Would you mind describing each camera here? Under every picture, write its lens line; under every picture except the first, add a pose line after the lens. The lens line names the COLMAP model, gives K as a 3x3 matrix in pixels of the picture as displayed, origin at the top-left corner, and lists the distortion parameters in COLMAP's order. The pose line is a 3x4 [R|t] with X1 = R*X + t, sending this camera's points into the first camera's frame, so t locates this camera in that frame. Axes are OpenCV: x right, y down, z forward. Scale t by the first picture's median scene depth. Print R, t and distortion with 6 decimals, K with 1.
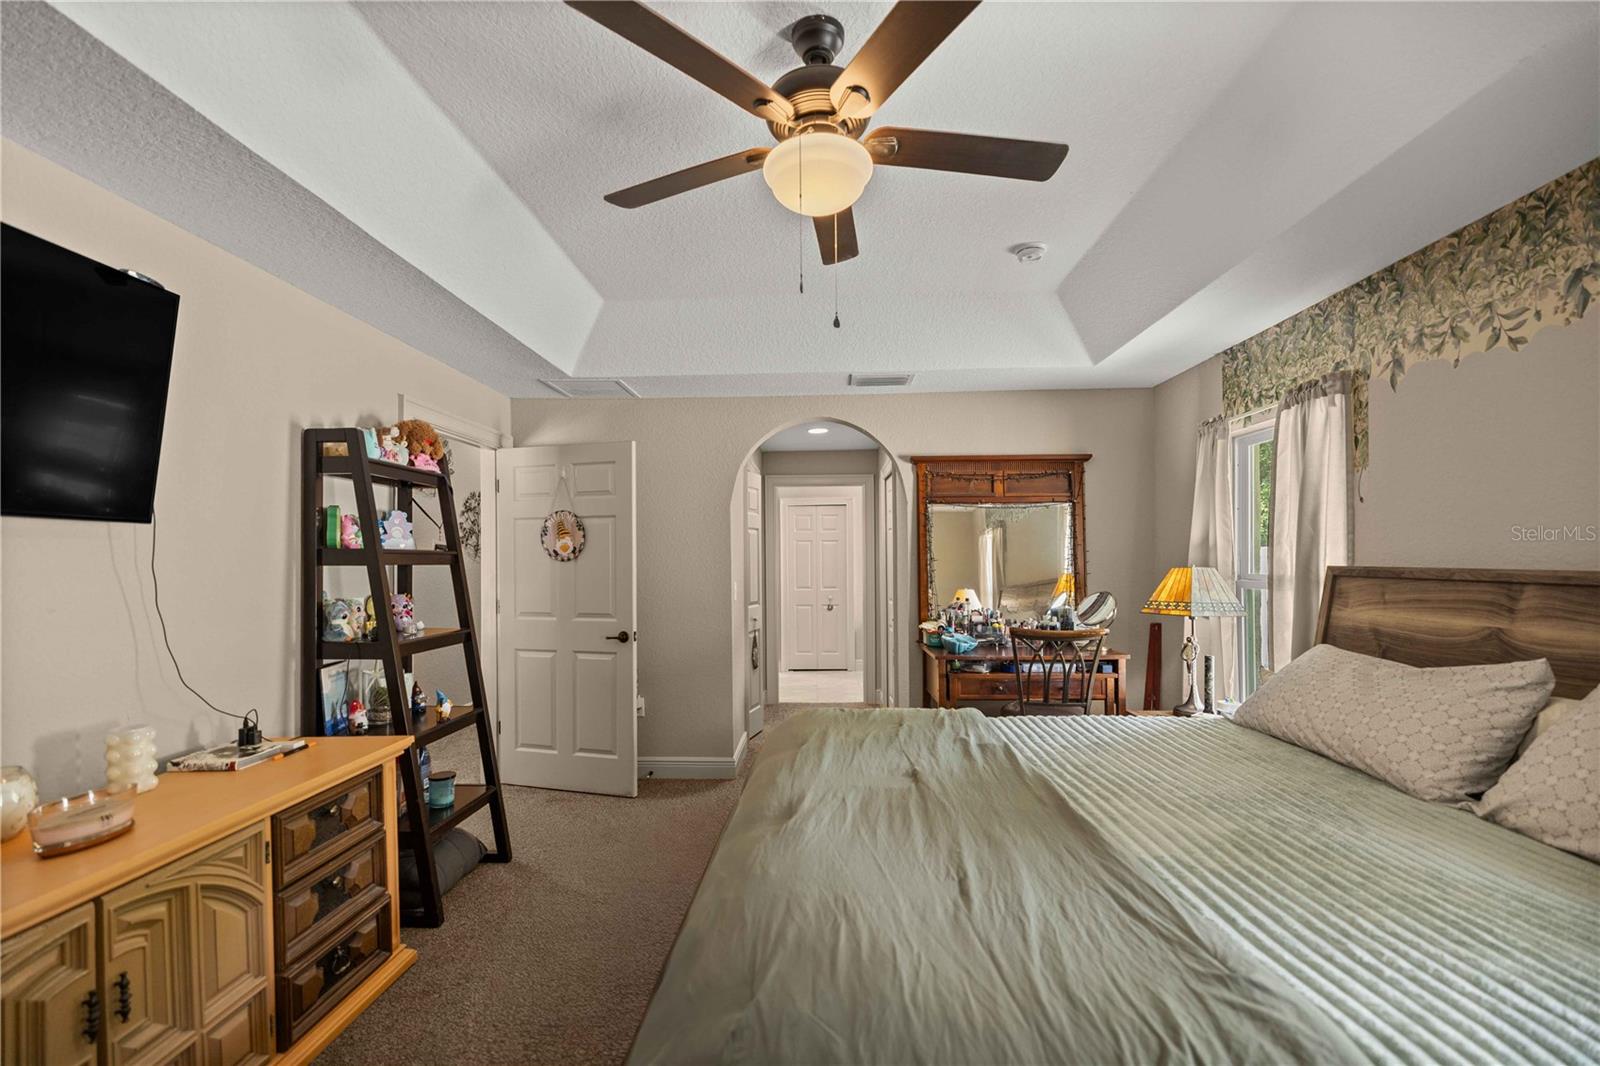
lens RADIAL K [[675.2, 0, 783.7], [0, 675.2, 568.8], [0, 0, 1]] dist [-0.002538, 0.000083]
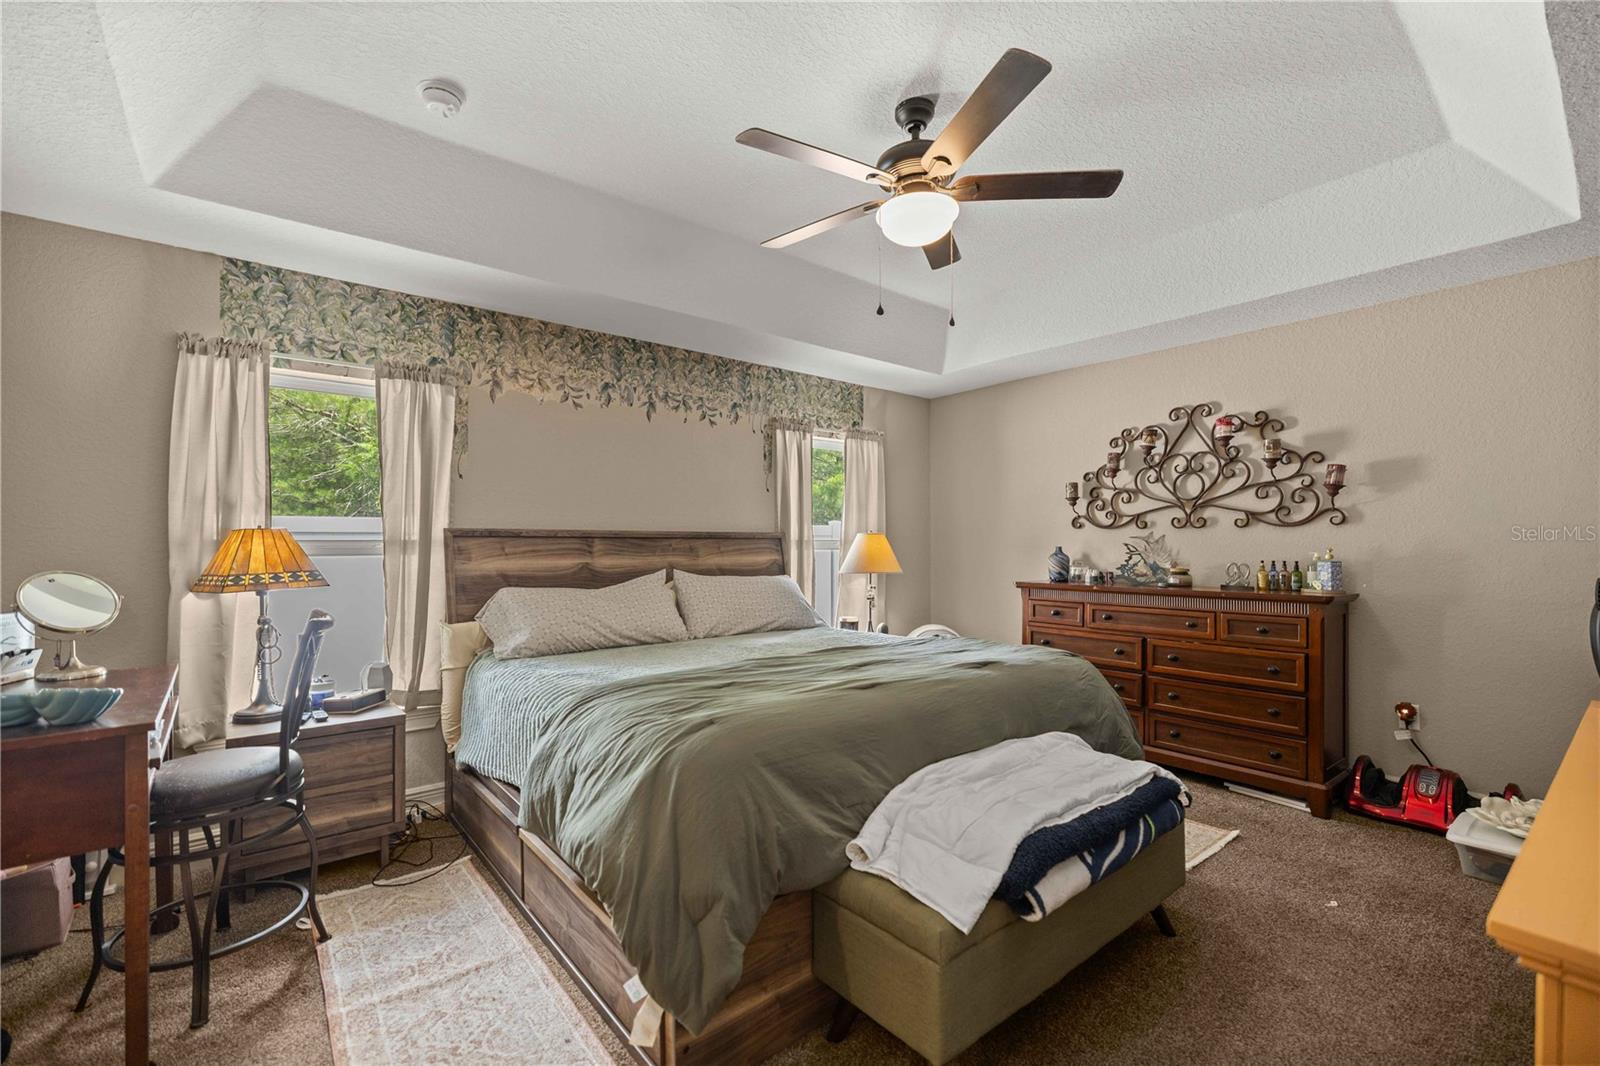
lens RADIAL K [[675.2, 0, 796.6], [0, 675.2, 534.7], [0, 0, 1]] dist [-0.002538, 0.000083]
pose [[-0.671732, 0.004965, 0.740778, -0.542362], [0.010301, 0.999943, 0.002638, 0.011362], [-0.740723, 0.009403, -0.671745, 1.473911]]
